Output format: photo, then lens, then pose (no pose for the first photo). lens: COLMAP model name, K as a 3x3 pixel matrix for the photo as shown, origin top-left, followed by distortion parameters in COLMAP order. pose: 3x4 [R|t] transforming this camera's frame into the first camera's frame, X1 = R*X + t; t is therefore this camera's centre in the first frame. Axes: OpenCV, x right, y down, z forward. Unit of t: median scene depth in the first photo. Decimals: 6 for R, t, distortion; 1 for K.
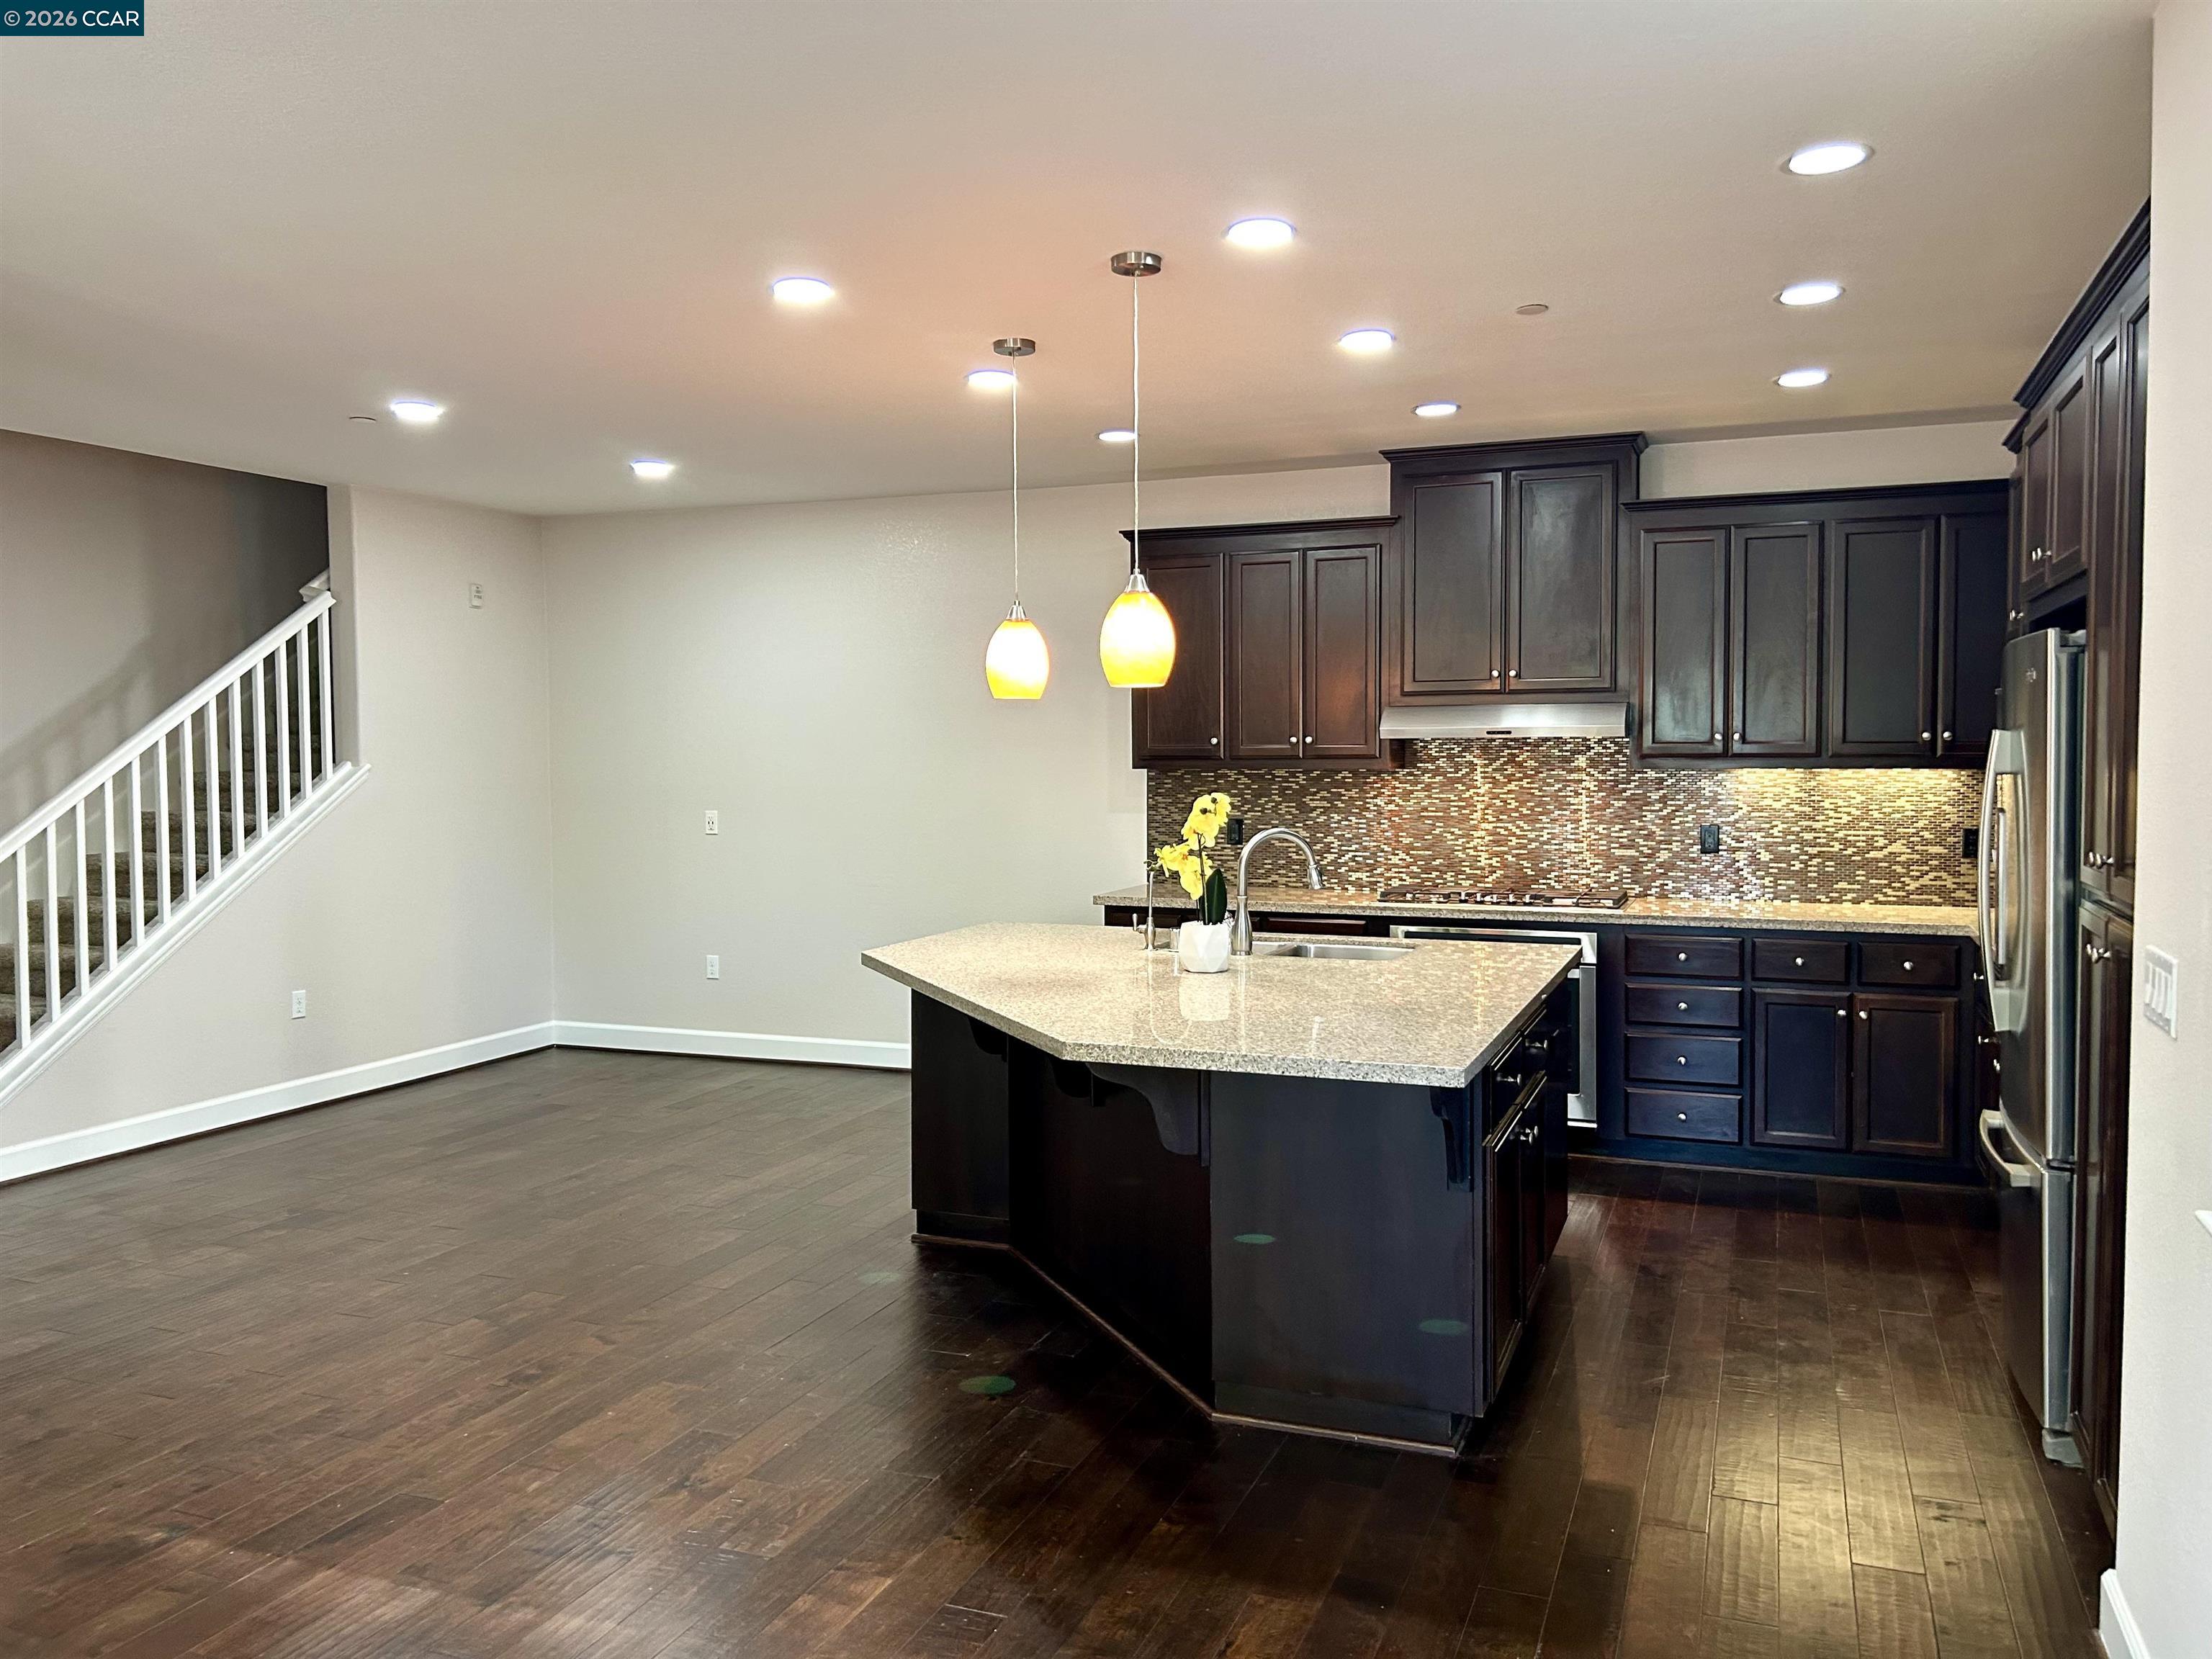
lens RADIAL K [[1673.7, 0, 1115.3], [0, 1673.7, 810.7], [0, 0, 1]] dist [0.051445, -0.064815]
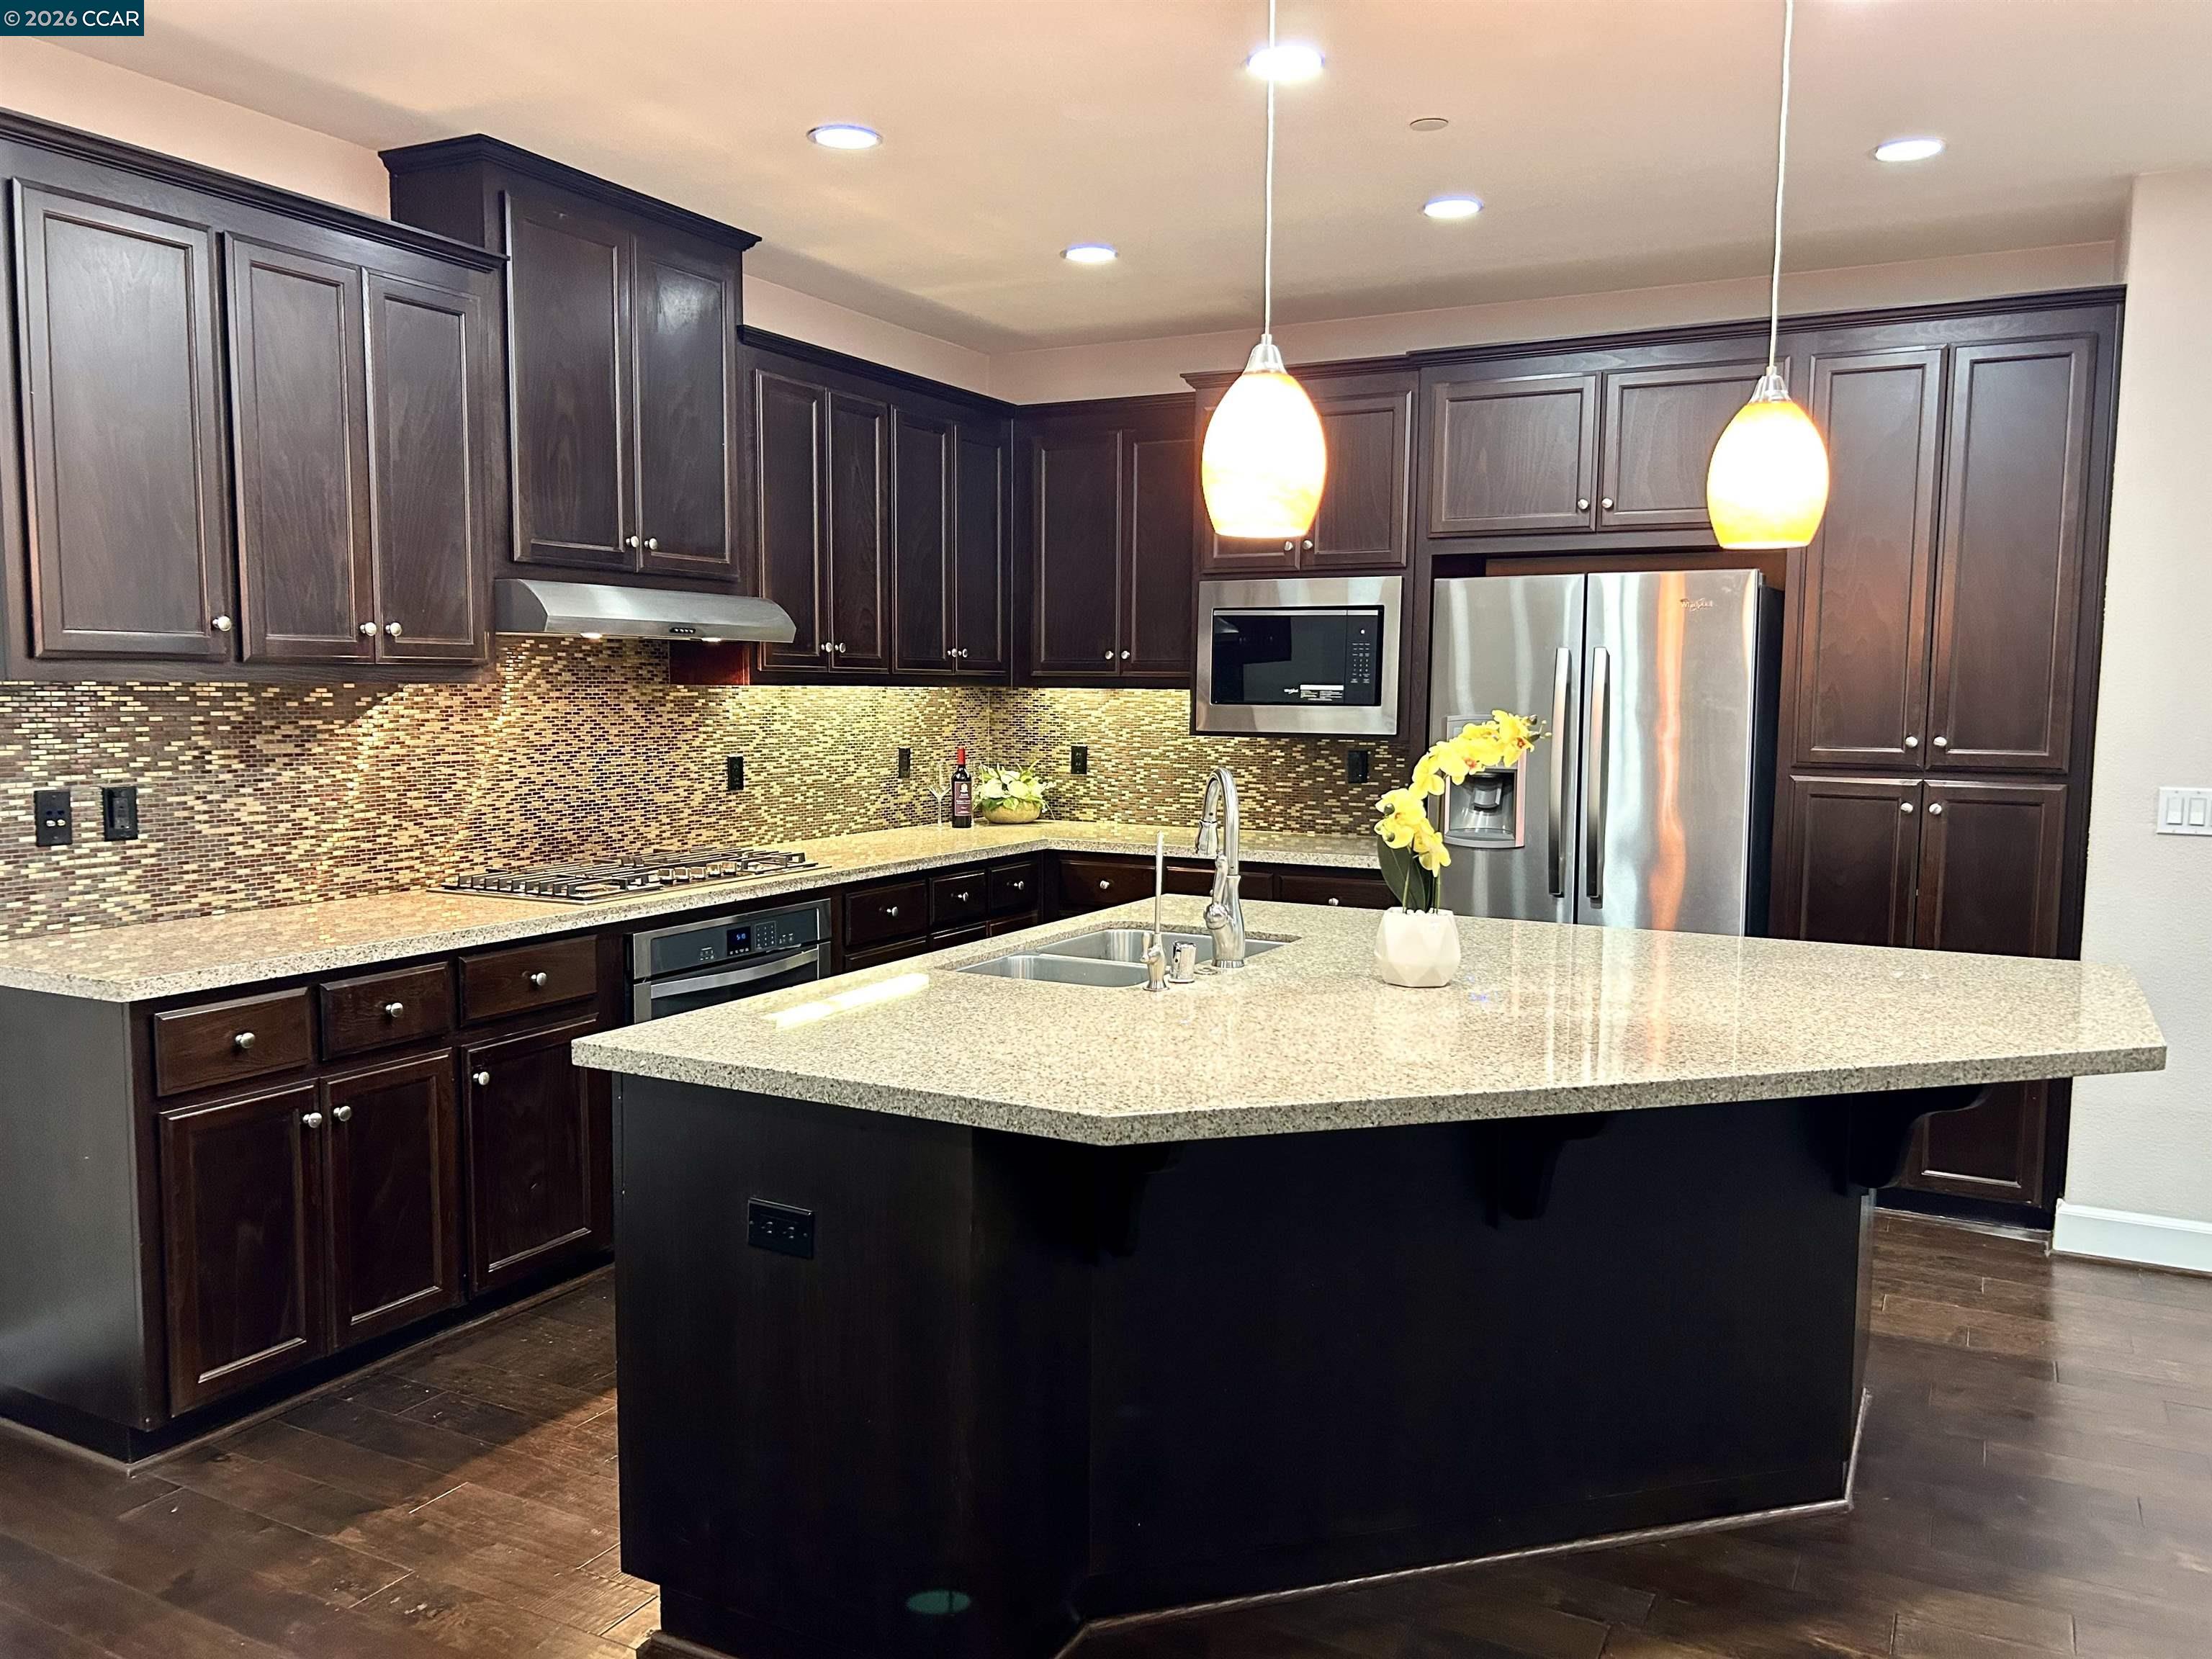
lens RADIAL K [[1673.7, 0, 1126.0], [0, 1673.7, 839.9], [0, 0, 1]] dist [0.051445, -0.064815]
pose [[0.100812, -0.087276, 0.991070, -0.425548], [0.029471, 0.995970, 0.084710, -0.013984], [-0.994469, 0.020668, 0.102978, 0.725612]]
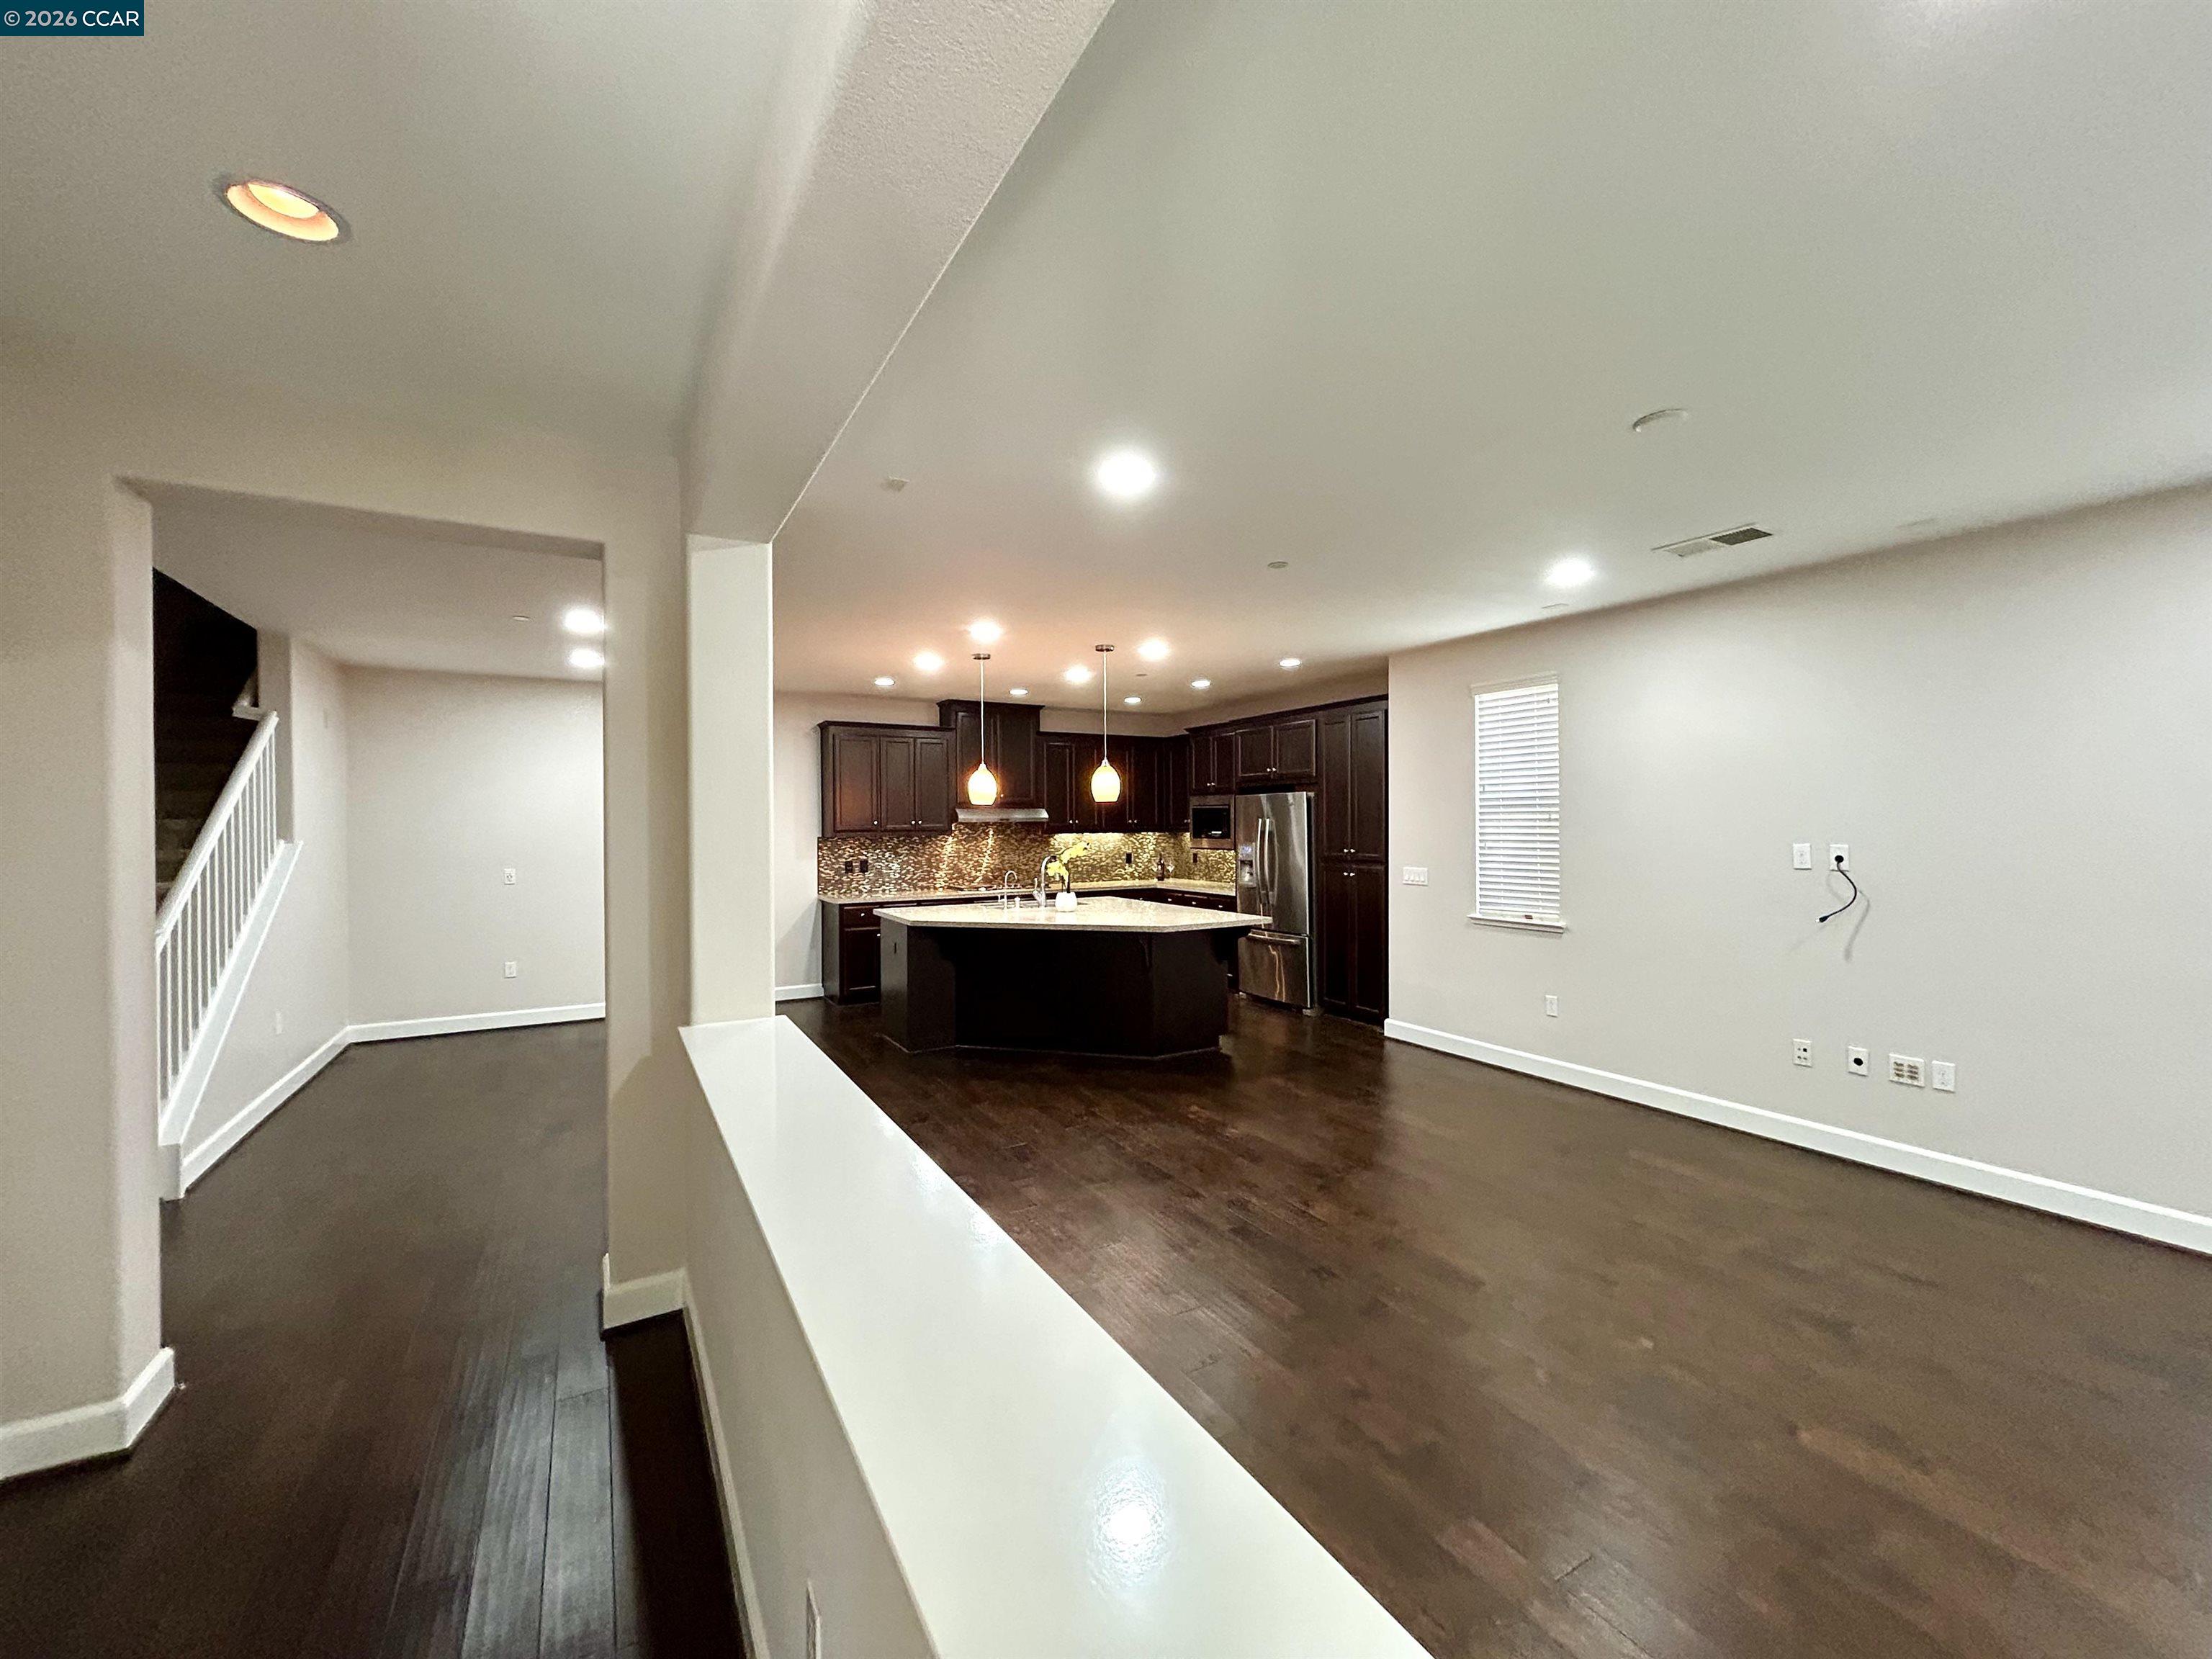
lens RADIAL K [[890.5, 0, 1110.7], [0, 890.5, 829.0], [0, 0, 1]] dist [-0.001894, 0.001614]
pose [[0.618242, -0.004687, 0.785974, -0.683285], [0.035348, 0.999136, -0.021847, 0.000971], [-0.785193, 0.041289, 0.617873, 0.063647]]
